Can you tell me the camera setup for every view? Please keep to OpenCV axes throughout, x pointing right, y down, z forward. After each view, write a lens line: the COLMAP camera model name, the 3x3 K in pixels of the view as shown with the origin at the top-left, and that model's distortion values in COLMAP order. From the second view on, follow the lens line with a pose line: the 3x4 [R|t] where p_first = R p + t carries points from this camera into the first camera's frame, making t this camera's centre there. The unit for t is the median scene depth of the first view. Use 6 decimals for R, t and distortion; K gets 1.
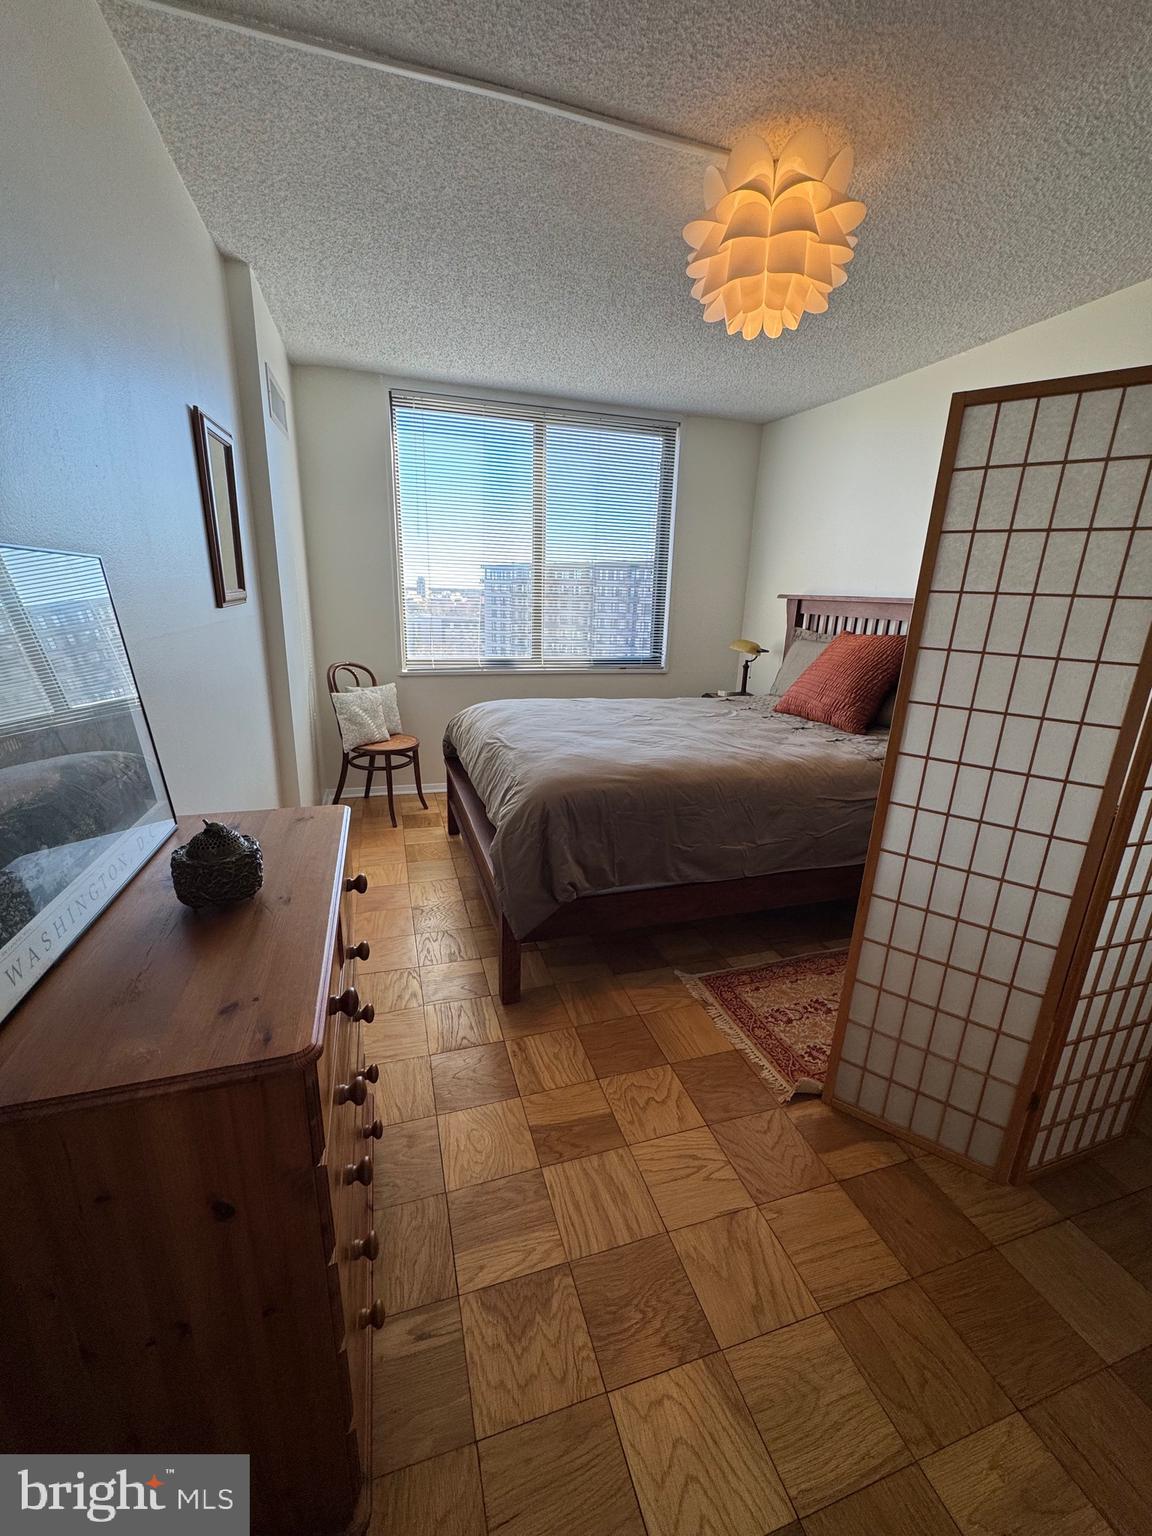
lens RADIAL K [[612.8, 0, 576.0], [0, 612.8, 768.0], [0, 0, 1]] dist [-0.002484, 0.000052]
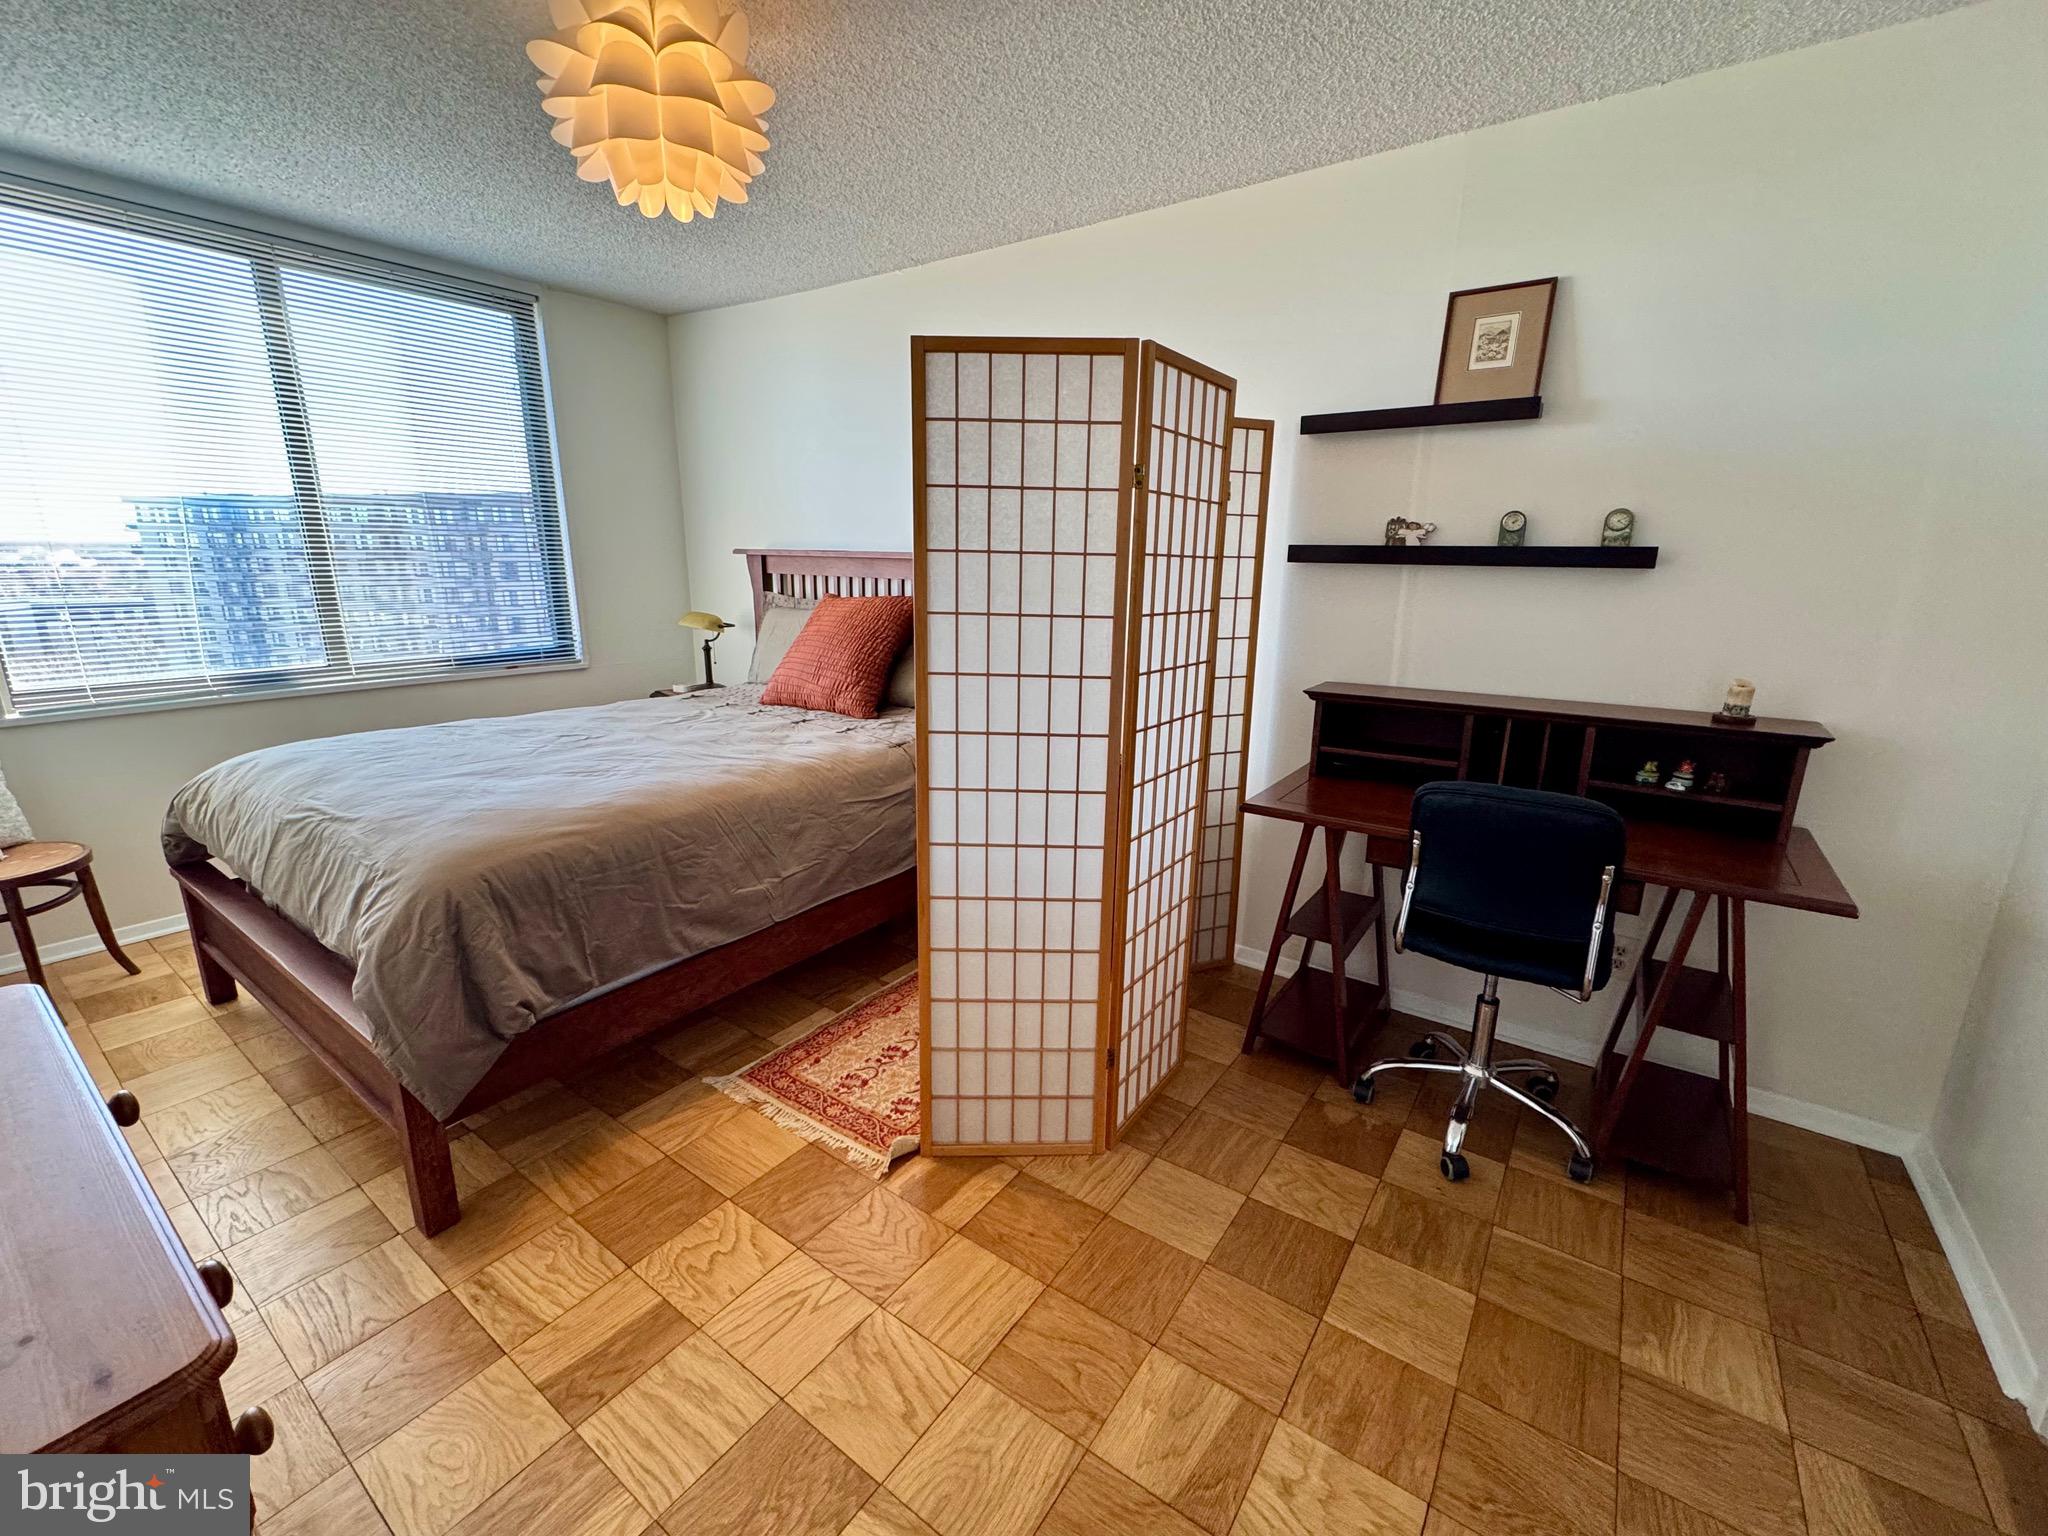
lens RADIAL K [[847.9, 0, 1031.7], [0, 847.9, 767.0], [0, 0, 1]] dist [-0.003130, -0.000083]
pose [[0.793999, -0.166780, 0.584593, -0.062997], [0.177465, 0.983334, 0.039504, 0.002545], [-0.581439, 0.072379, 0.810364, -0.060335]]
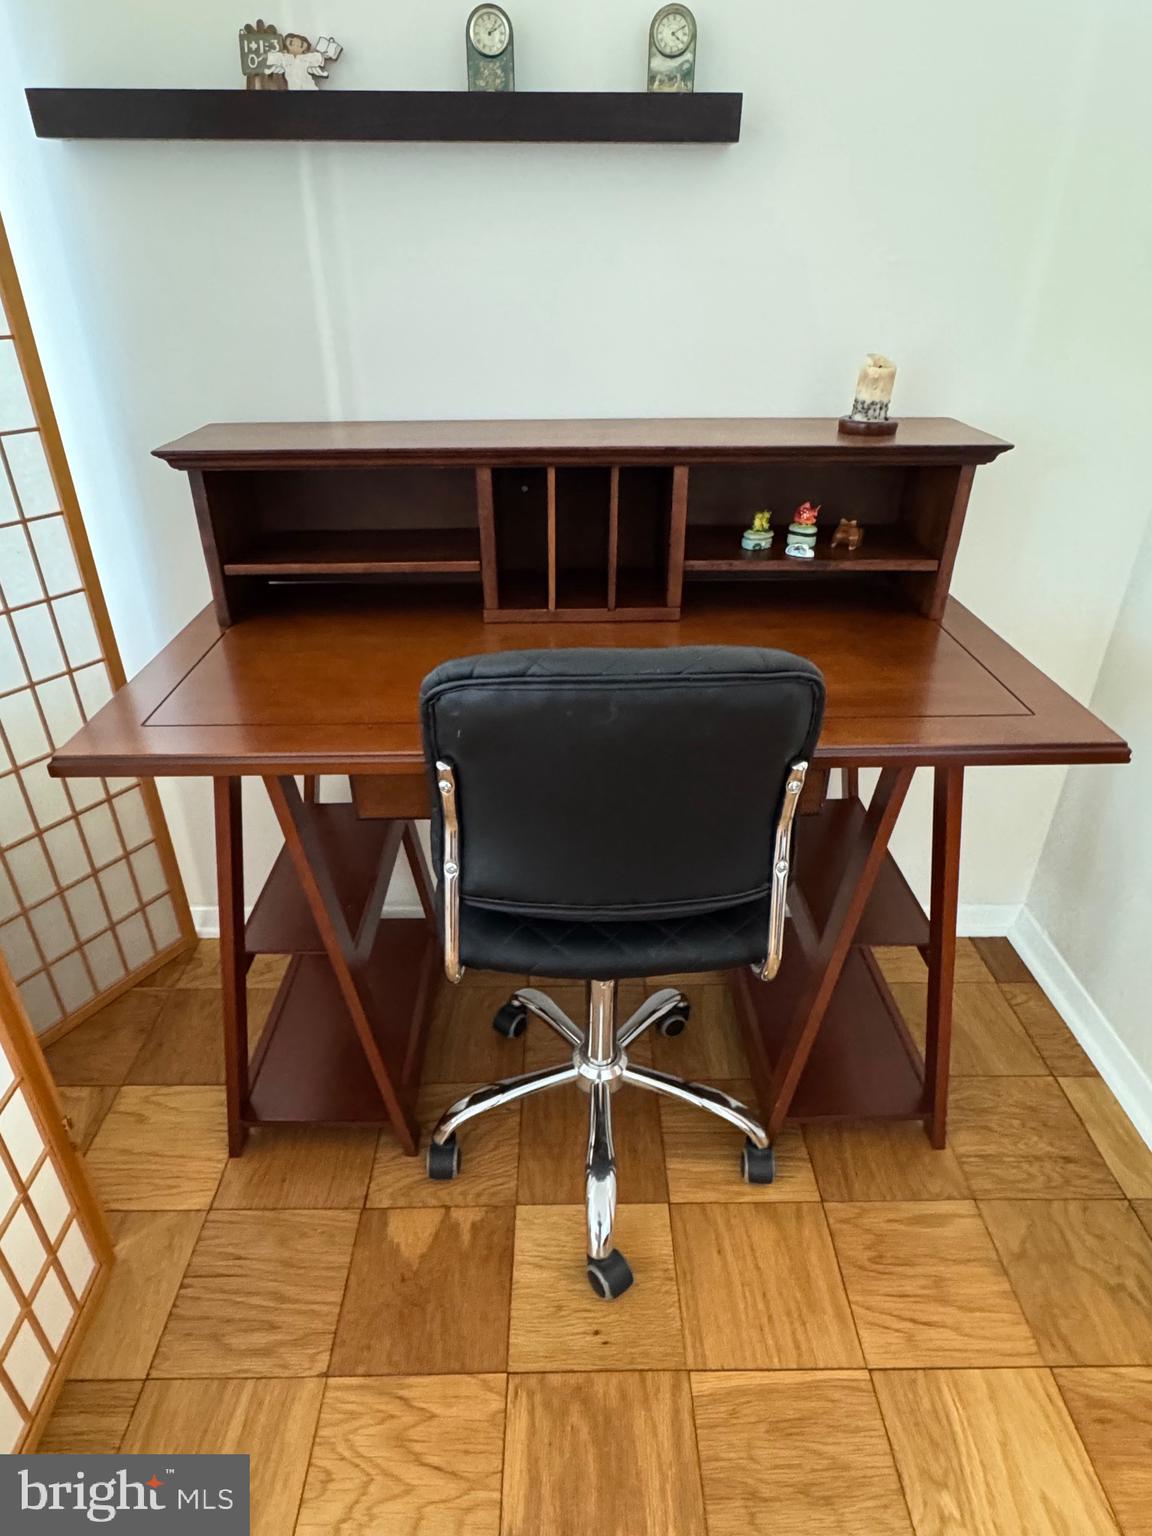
lens RADIAL K [[886.1, 0, 576.0], [0, 886.1, 768.0], [0, 0, 1]] dist [0.000052, -0.000287]
pose [[0.290045, -0.500226, 0.815873, 0.504944], [0.266669, 0.860999, 0.433092, 0.013754], [-0.919109, 0.091952, 0.383123, 0.245221]]
